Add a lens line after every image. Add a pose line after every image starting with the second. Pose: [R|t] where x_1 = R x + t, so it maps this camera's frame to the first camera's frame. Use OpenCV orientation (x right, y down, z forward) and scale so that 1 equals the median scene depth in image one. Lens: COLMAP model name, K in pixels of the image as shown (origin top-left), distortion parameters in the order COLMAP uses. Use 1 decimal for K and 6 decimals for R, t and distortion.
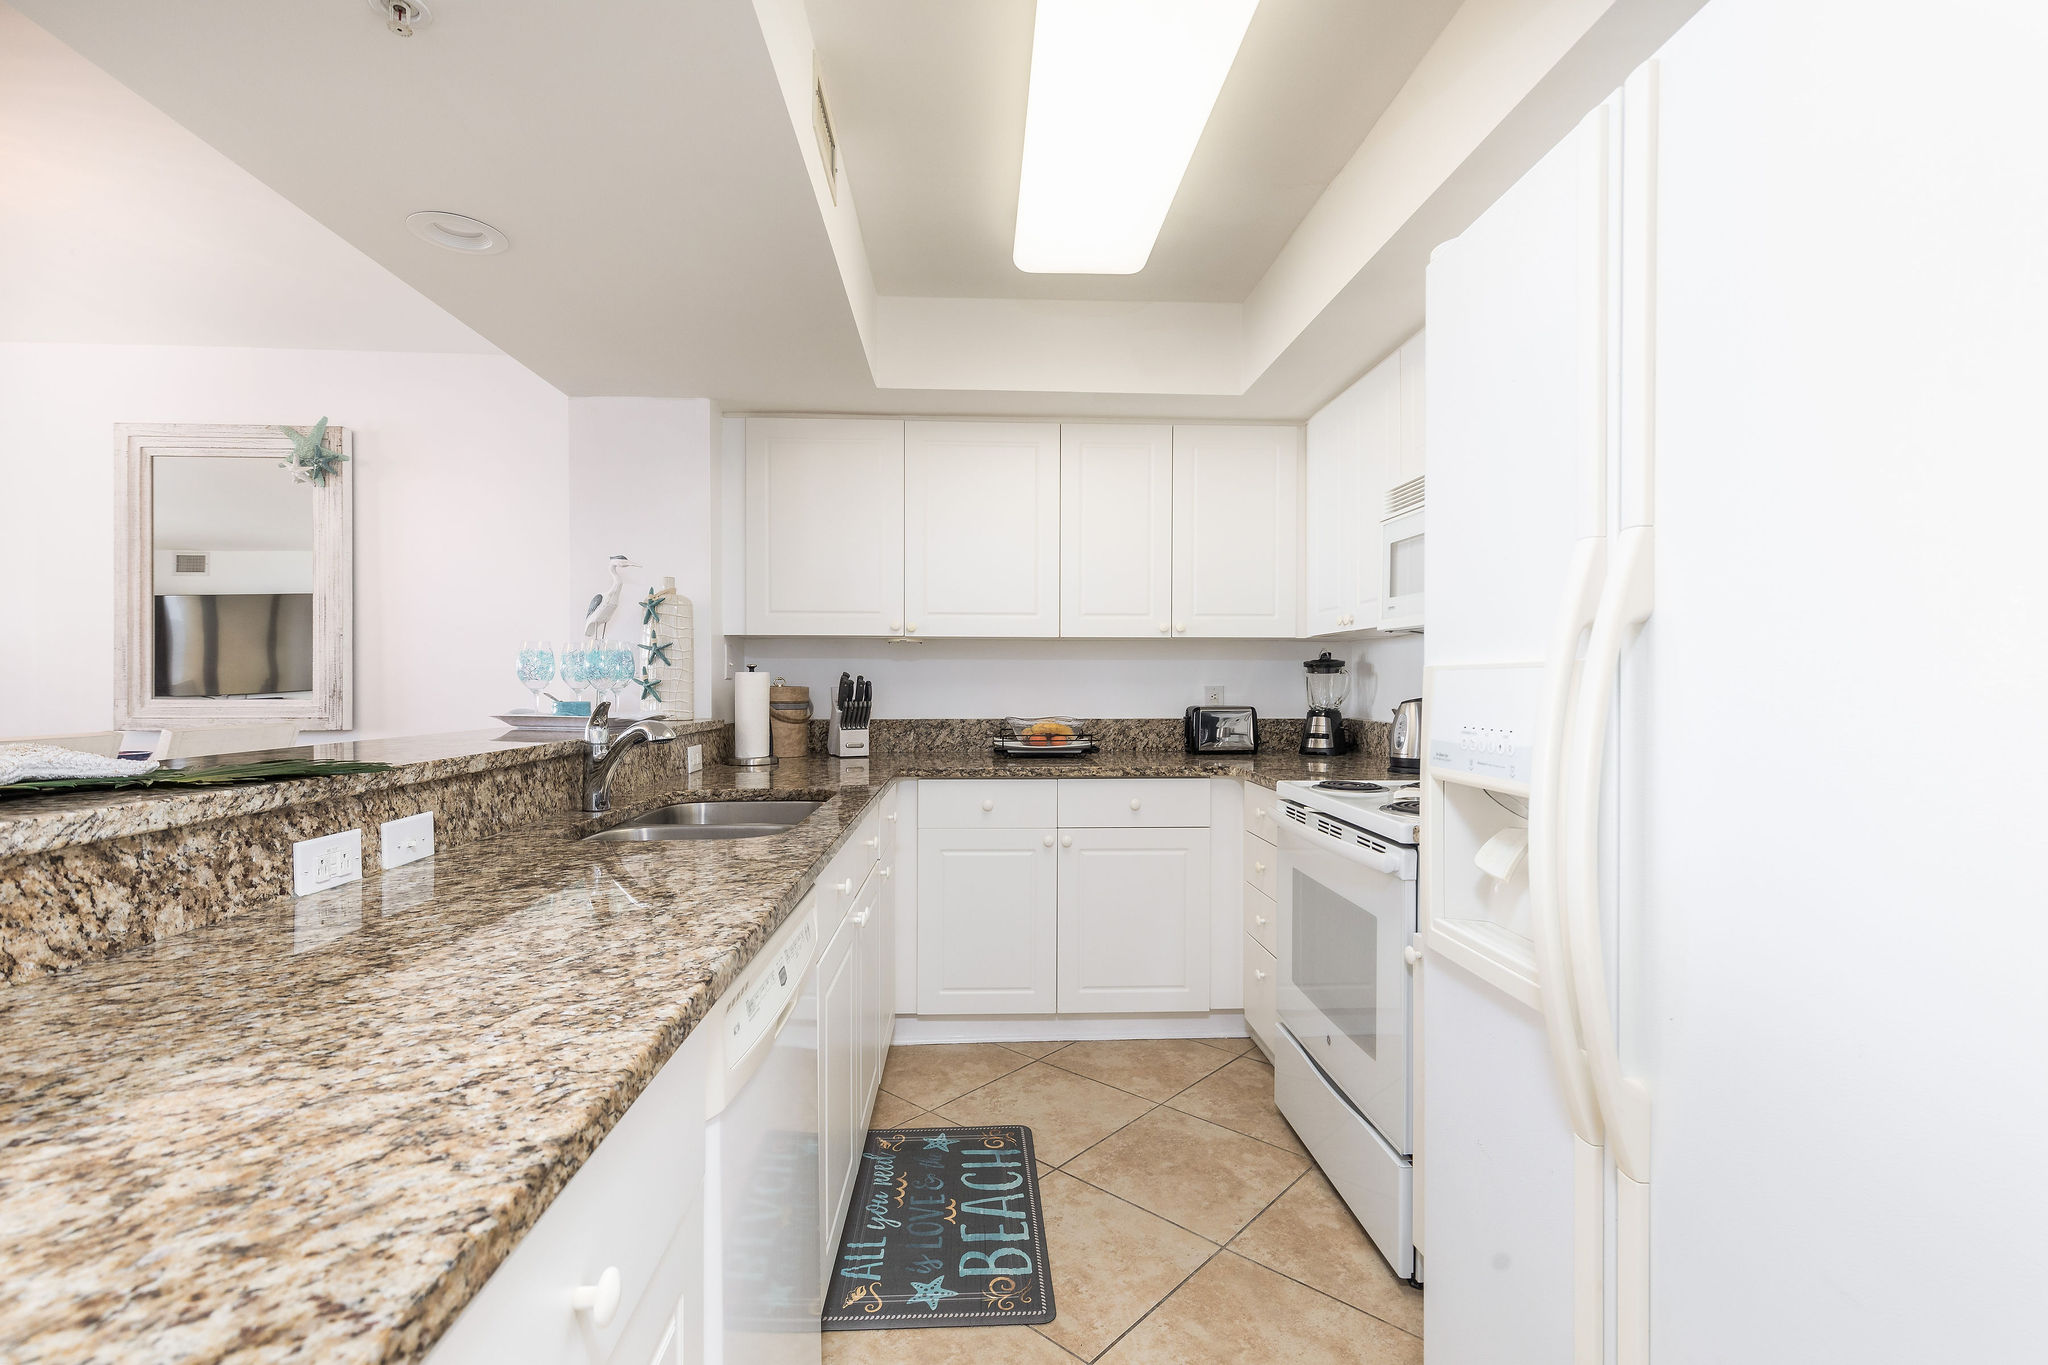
lens RADIAL K [[926.0, 0, 1020.3], [0, 926.0, 689.0], [0, 0, 1]] dist [0.004784, -0.001267]
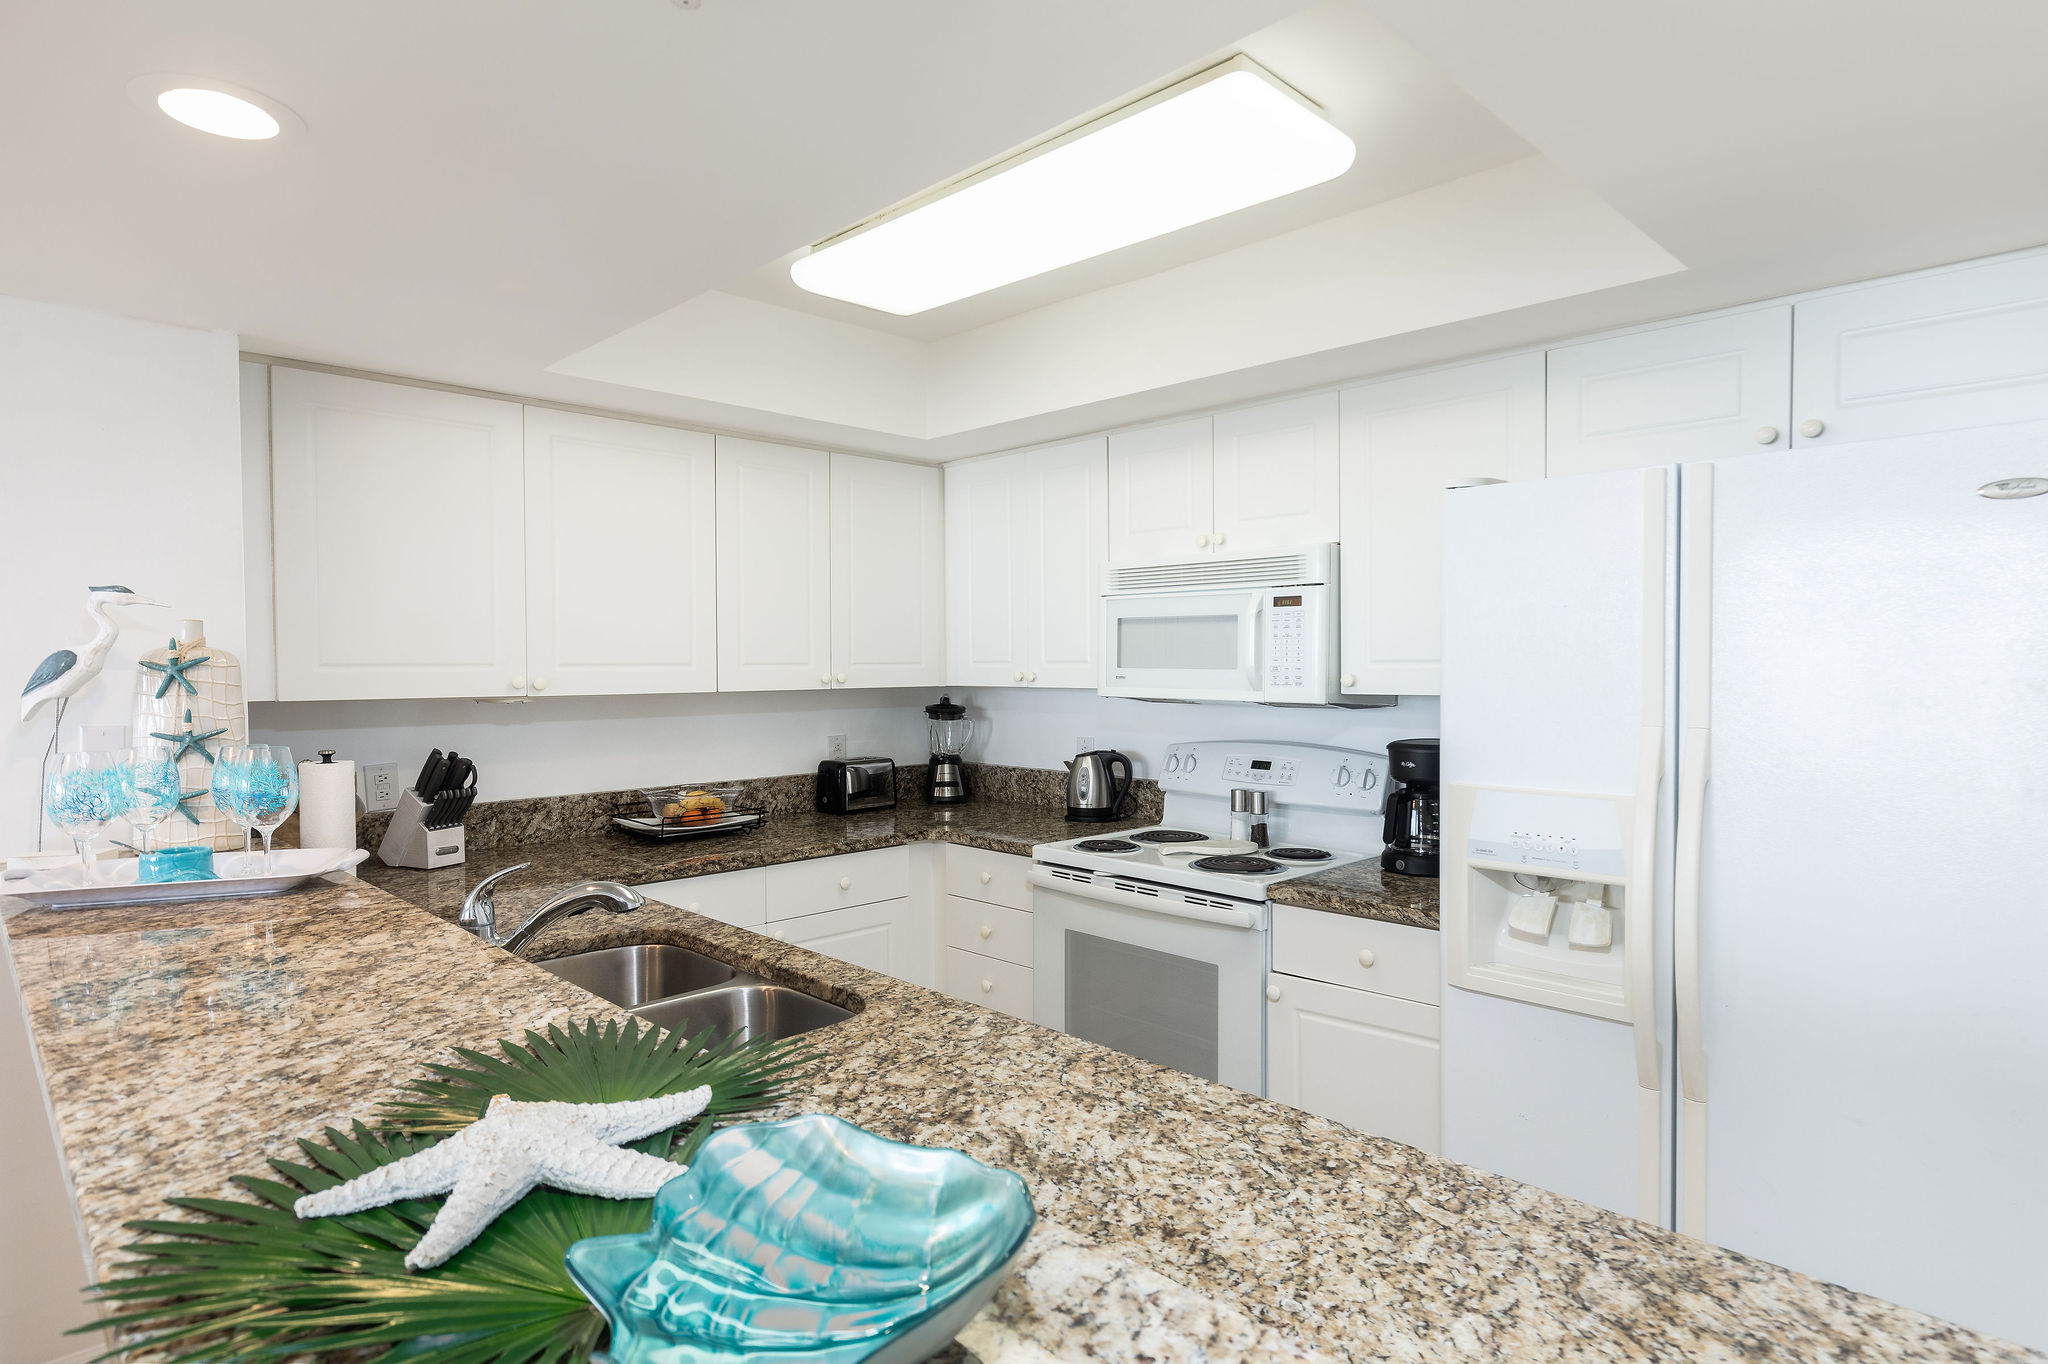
lens RADIAL K [[1110.1, 0, 1020.4], [0, 1110.1, 672.9], [0, 0, 1]] dist [0.003656, 0.001079]
pose [[0.750384, -0.011285, 0.660906, -0.413963], [0.011110, 0.999928, 0.004460, -0.074890], [-0.660909, 0.003996, 0.750456, 0.067390]]
